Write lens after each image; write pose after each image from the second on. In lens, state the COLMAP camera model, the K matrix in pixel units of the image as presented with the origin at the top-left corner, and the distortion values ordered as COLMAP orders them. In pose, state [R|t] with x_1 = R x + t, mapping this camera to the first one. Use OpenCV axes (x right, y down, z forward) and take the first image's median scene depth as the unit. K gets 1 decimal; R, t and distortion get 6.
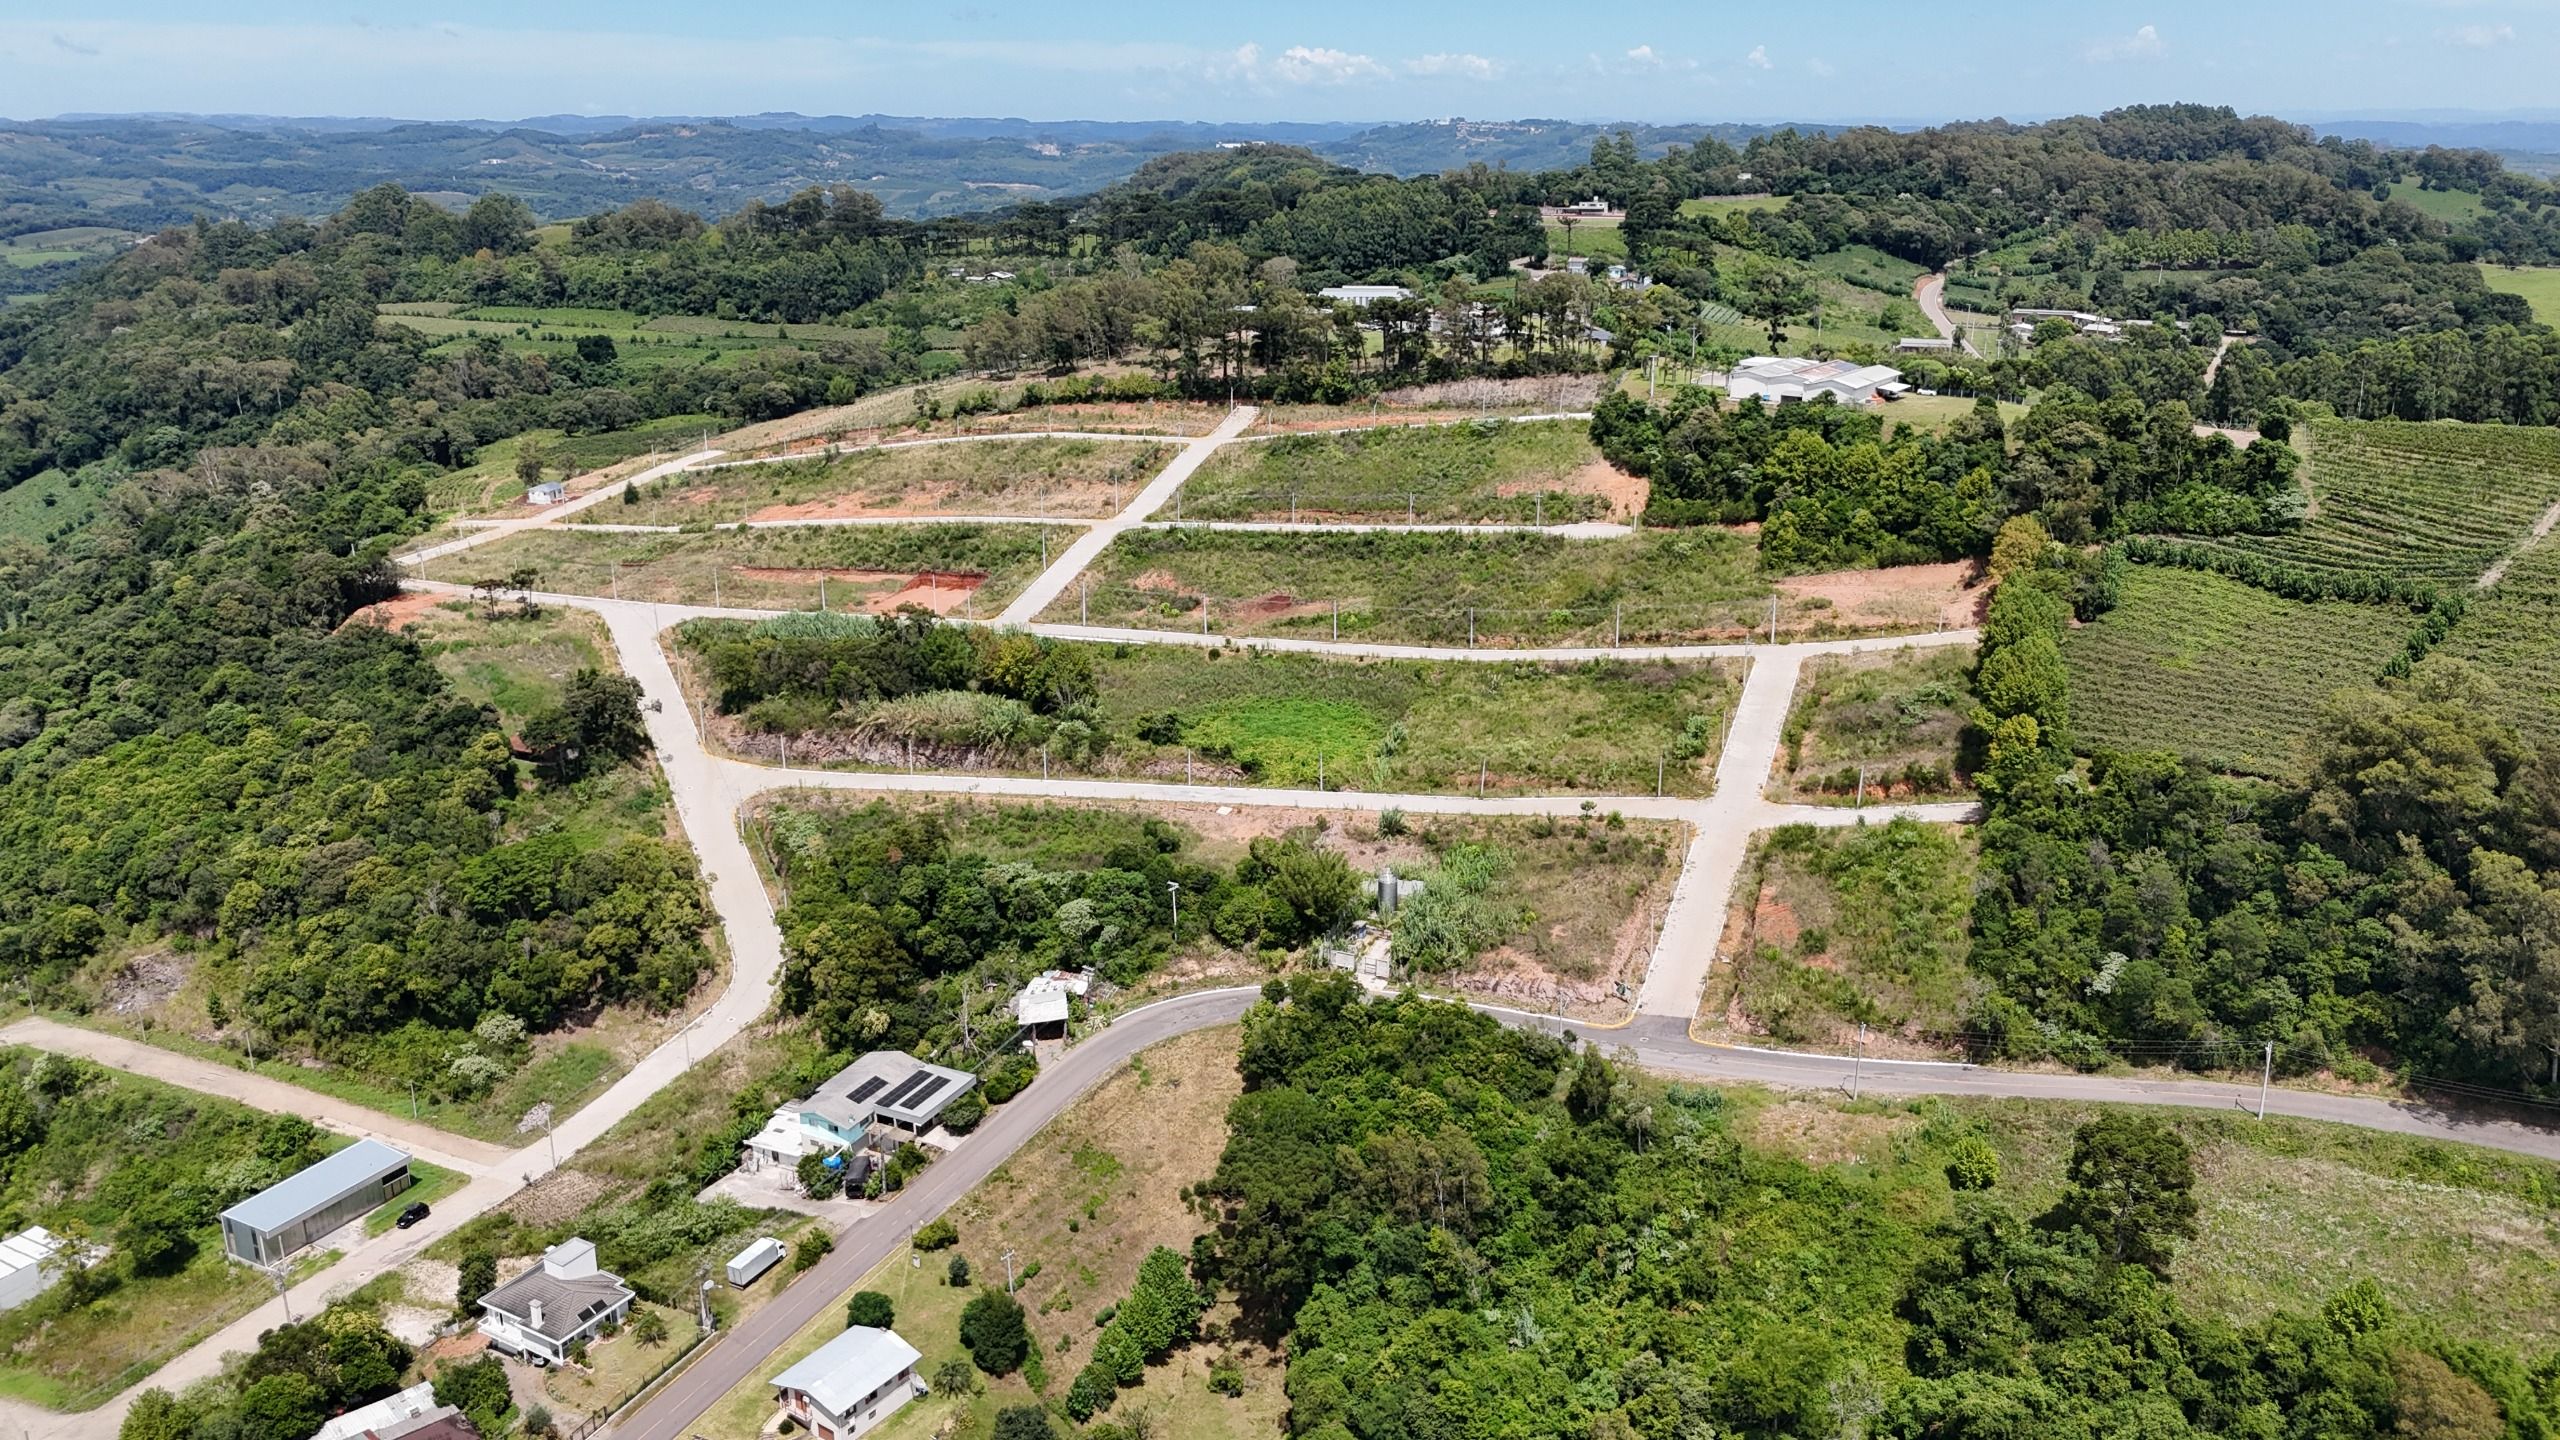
lens RADIAL K [[1893.8, 0, 1286.4], [0, 1893.8, 714.3], [0, 0, 1]] dist [0.069122, -0.064348]
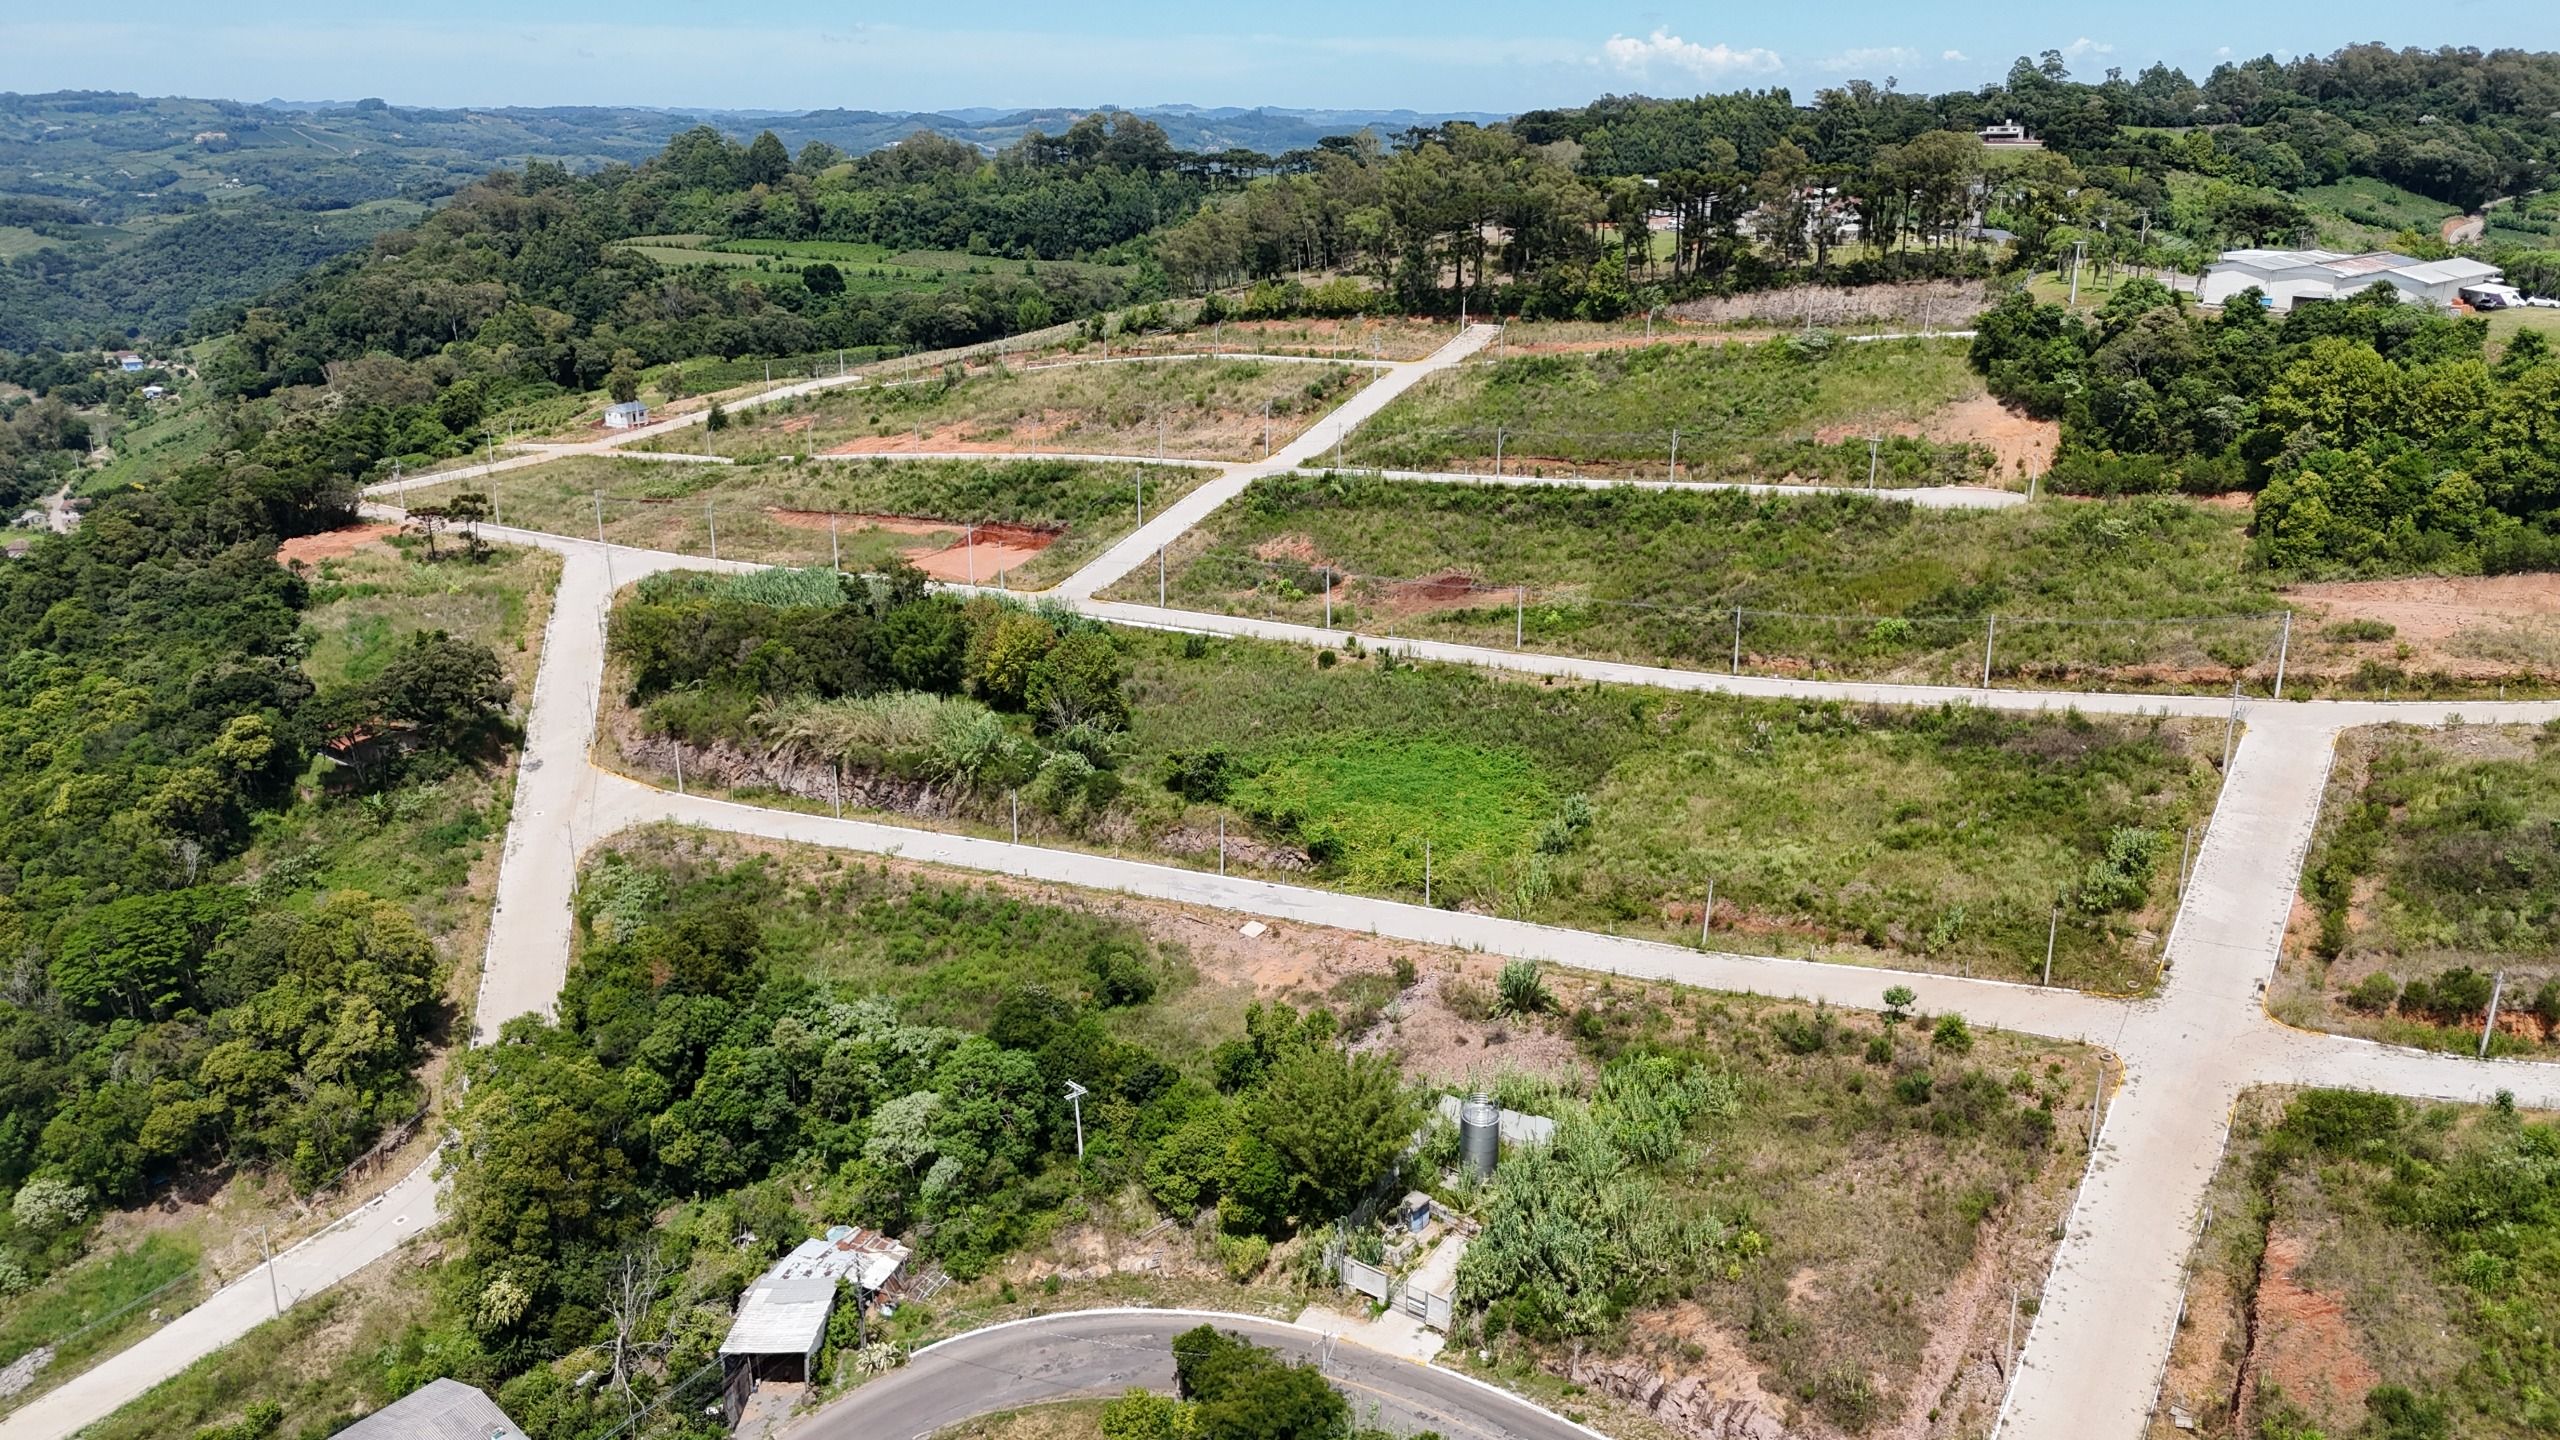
lens RADIAL K [[1893.8, 0, 1286.4], [0, 1893.8, 714.3], [0, 0, 1]] dist [0.069122, -0.064348]
pose [[0.980836, 0.061902, -0.184741, 0.071880], [-0.061480, 0.998076, 0.008020, -0.018297], [0.184882, 0.003492, 0.982755, 0.378022]]
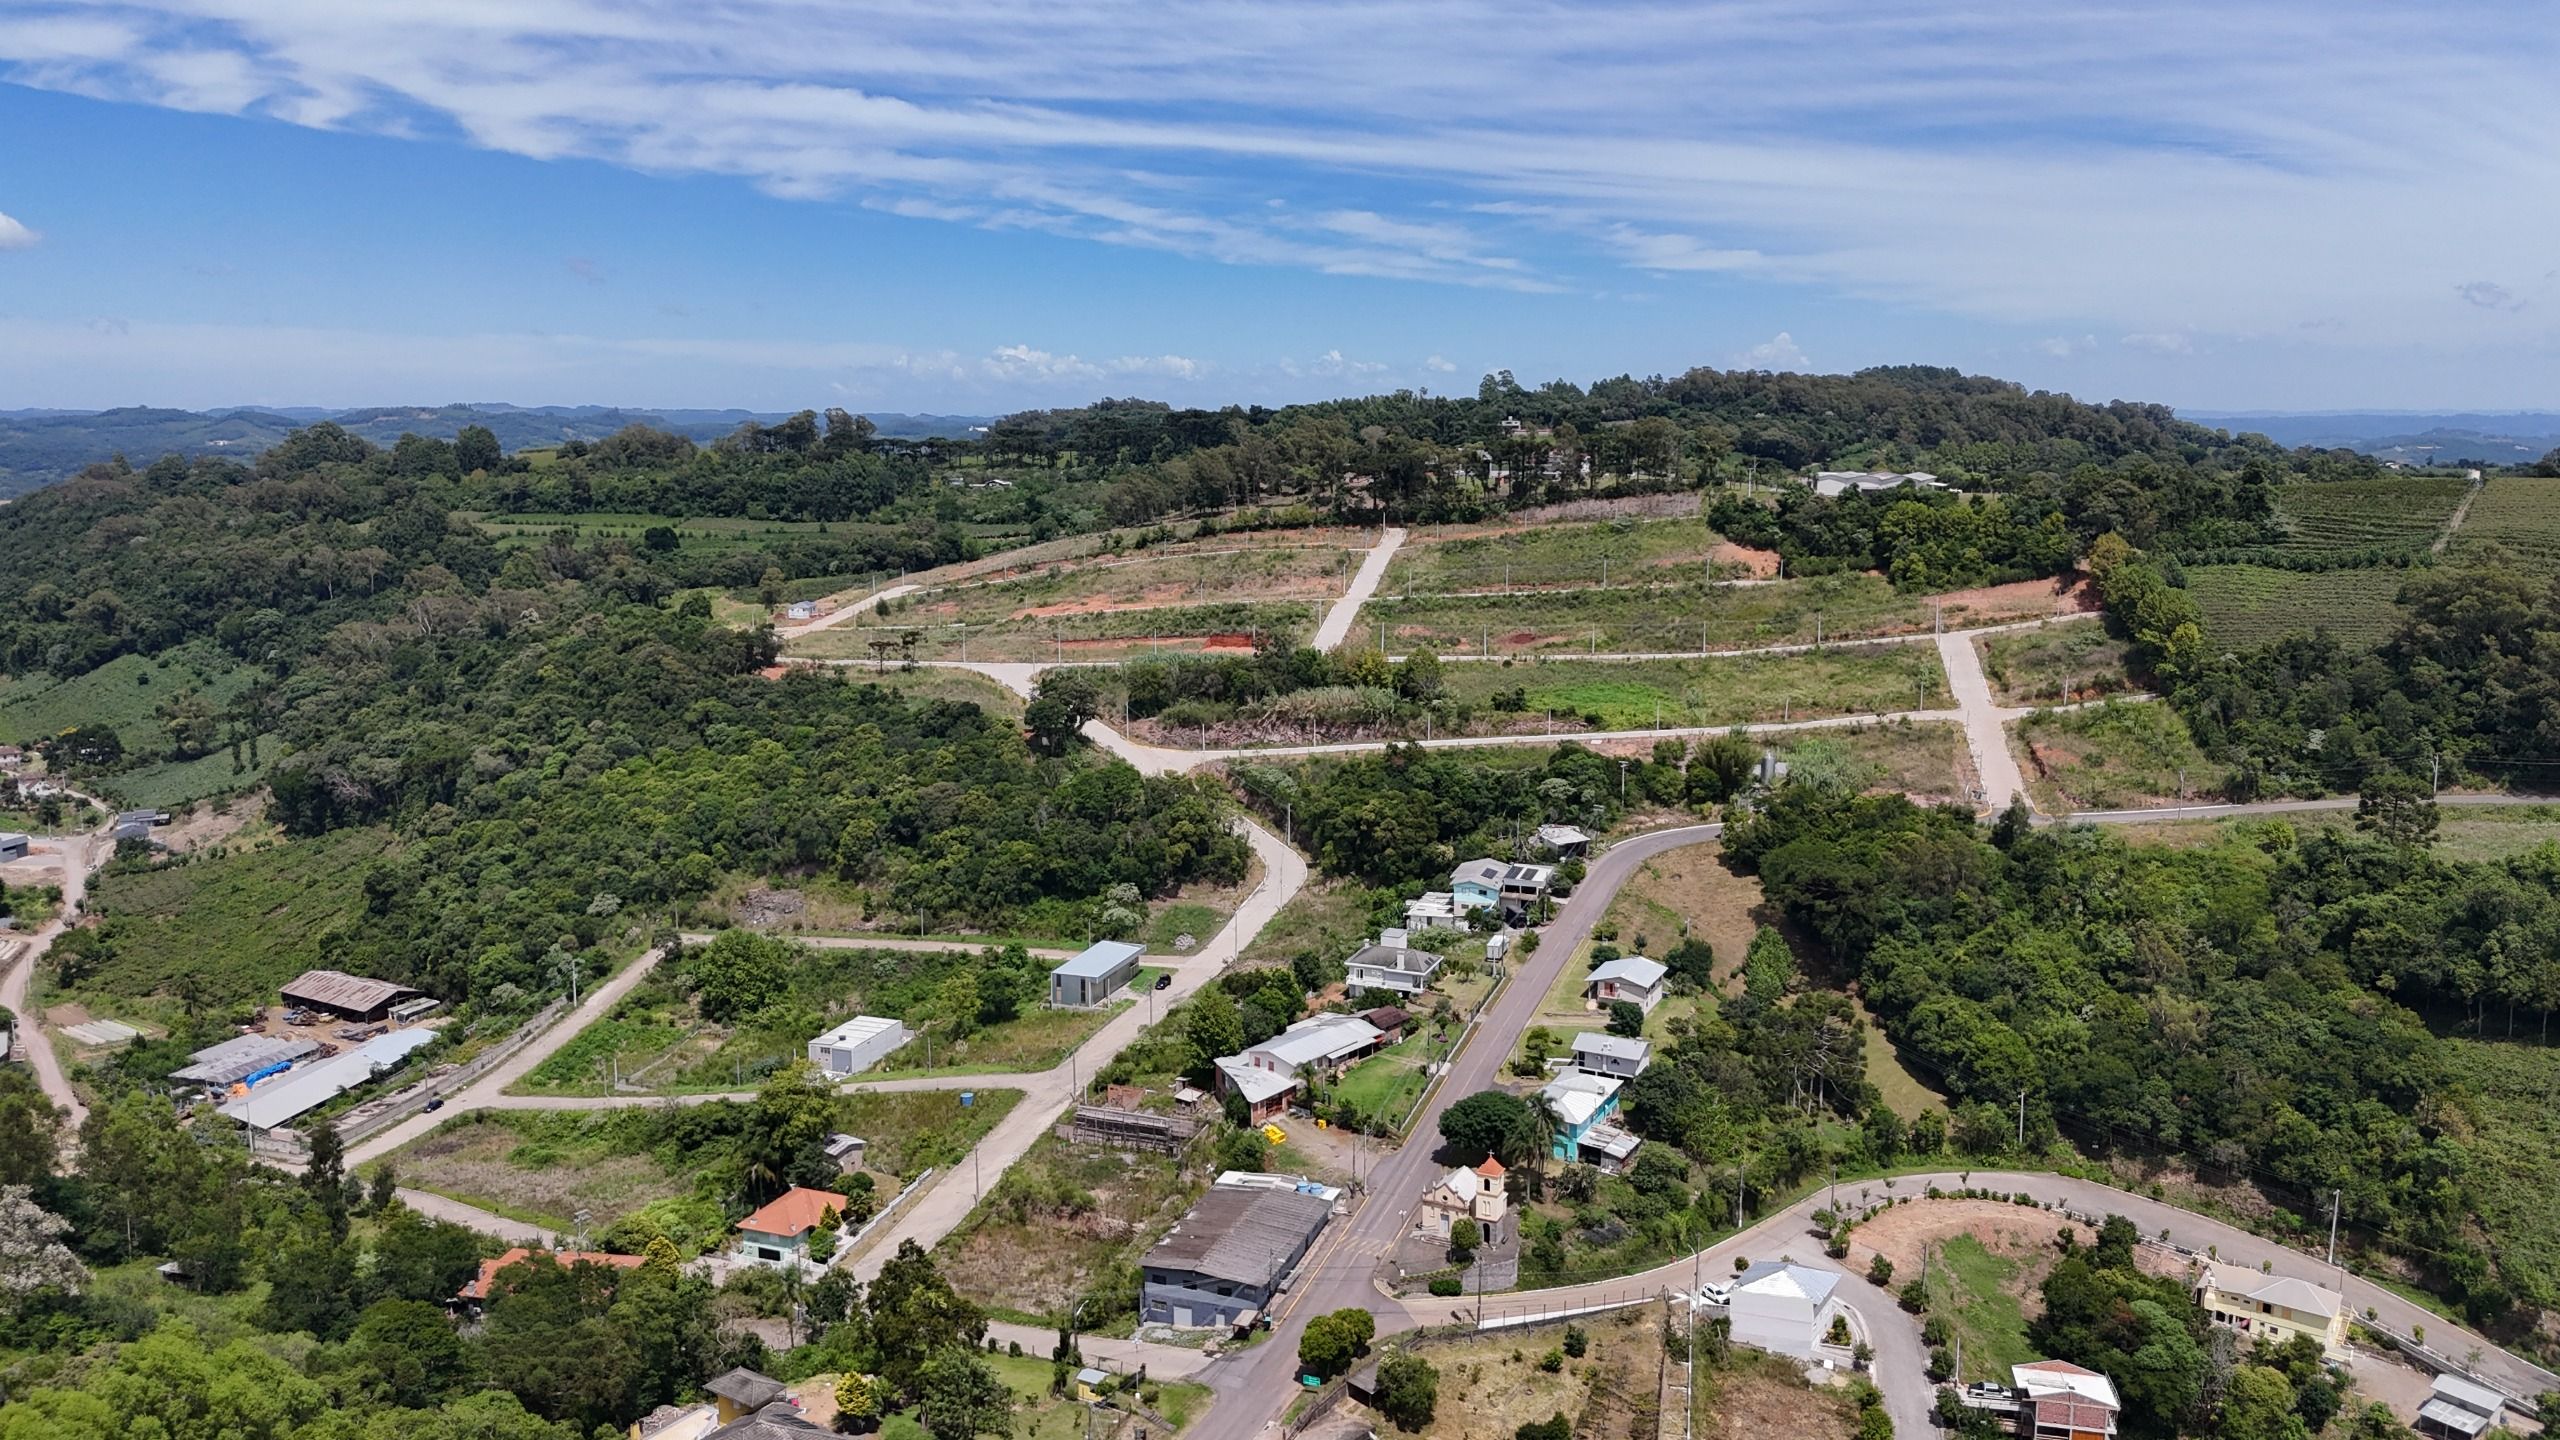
lens RADIAL K [[1888.8, 0, 1288.2], [0, 1888.8, 705.3], [0, 0, 1]] dist [0.091686, -0.106287]
pose [[0.988557, -0.020934, 0.149386, -0.402487], [0.043180, 0.988154, -0.147266, 0.191108], [-0.144534, 0.152032, 0.977751, -0.266906]]
